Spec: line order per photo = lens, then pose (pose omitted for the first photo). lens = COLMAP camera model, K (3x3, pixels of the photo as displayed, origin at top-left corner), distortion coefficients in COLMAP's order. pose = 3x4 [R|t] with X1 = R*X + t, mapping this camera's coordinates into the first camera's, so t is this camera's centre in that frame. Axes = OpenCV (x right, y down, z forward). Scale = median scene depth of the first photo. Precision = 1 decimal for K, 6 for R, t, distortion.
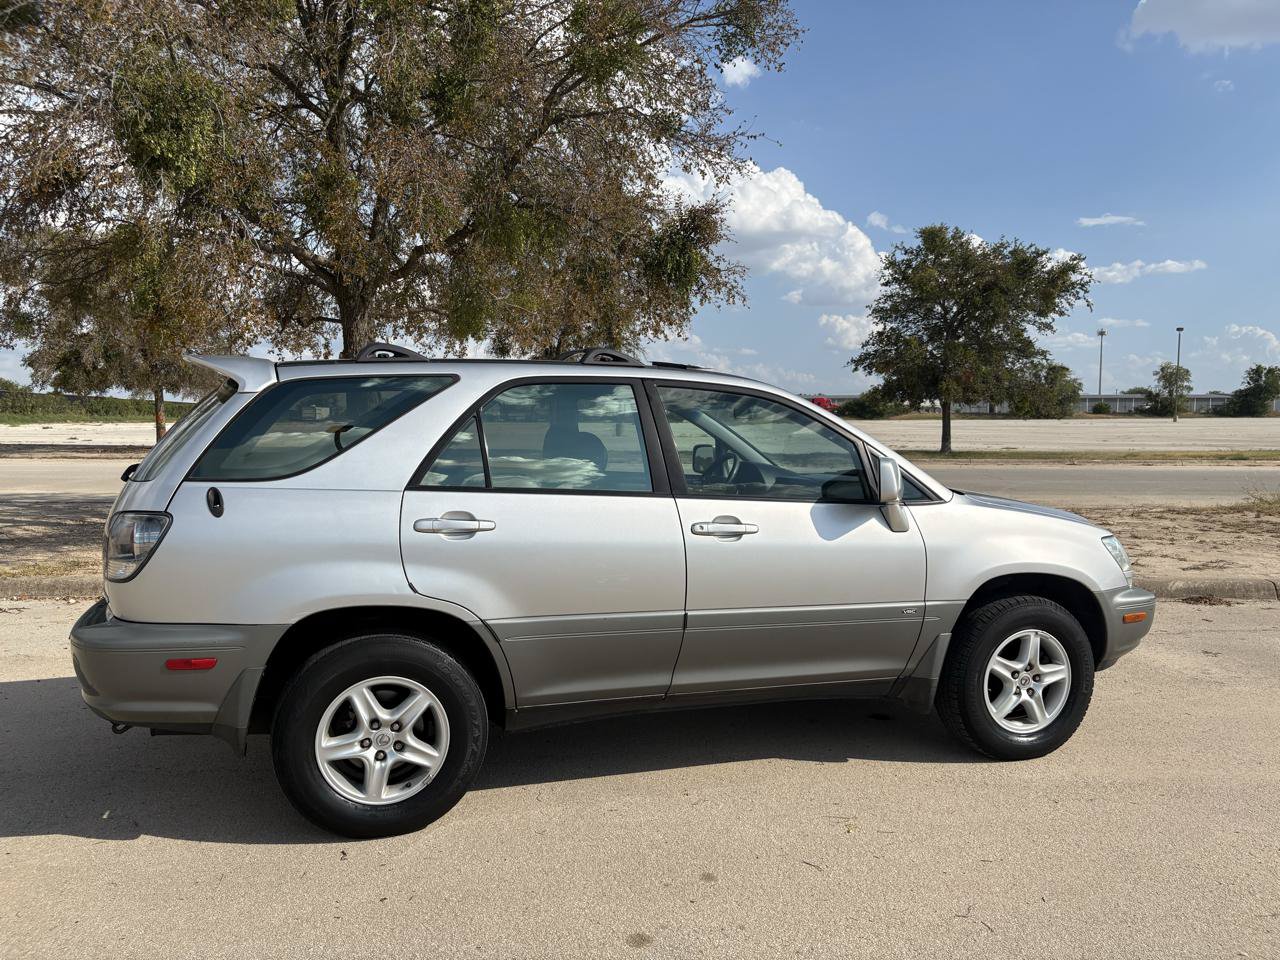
lens RADIAL K [[956.3, 0, 635.5], [0, 956.3, 488.1], [0, 0, 1]] dist [0.009880, 0.001431]
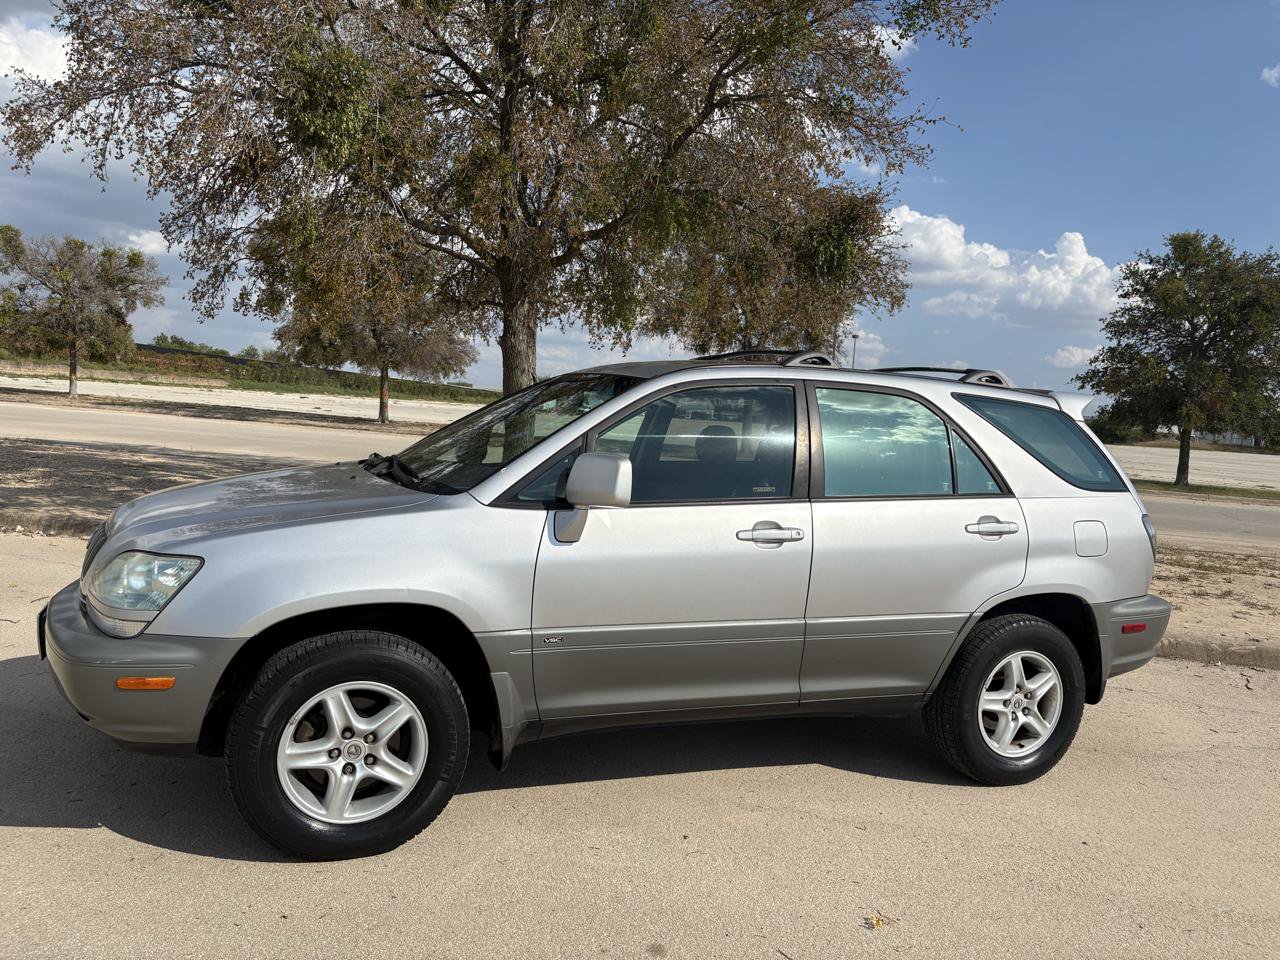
lens RADIAL K [[954.2, 0, 641.9], [0, 954.2, 482.7], [0, 0, 1]] dist [0.015506, -0.005696]
pose [[0.974603, 0.080729, -0.208884, 0.153080], [-0.081900, 0.996636, 0.003054, -0.006607], [0.208428, 0.014131, 0.977936, 0.119230]]
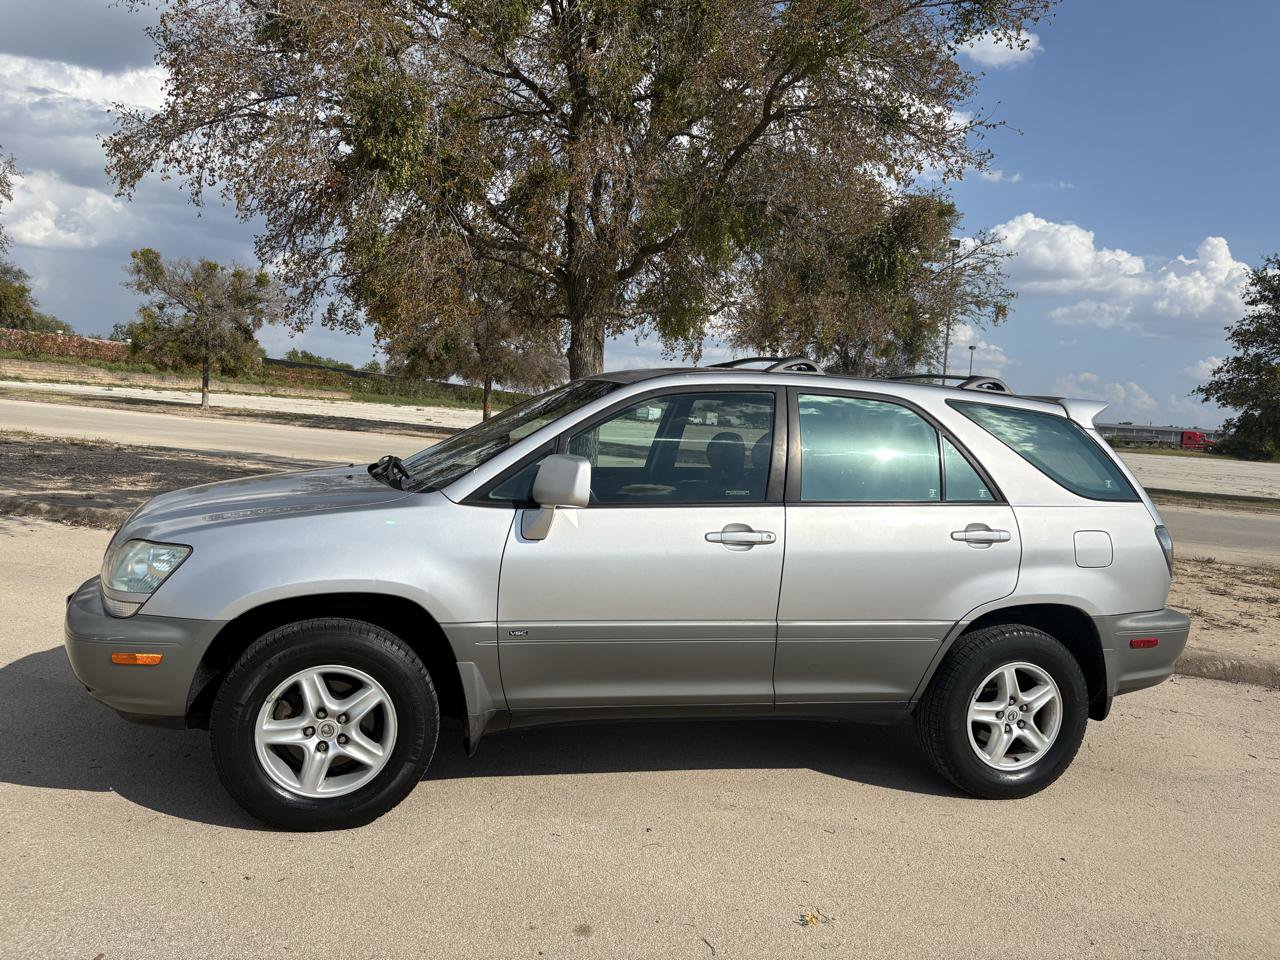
lens RADIAL K [[953.4, 0, 639.1], [0, 953.4, 482.9], [0, 0, 1]] dist [0.015690, -0.000109]
pose [[0.942989, 0.088595, -0.320816, 0.275493], [-0.093509, 0.995618, 0.000088, -0.007688], [0.319418, 0.029916, 0.947142, 0.124529]]
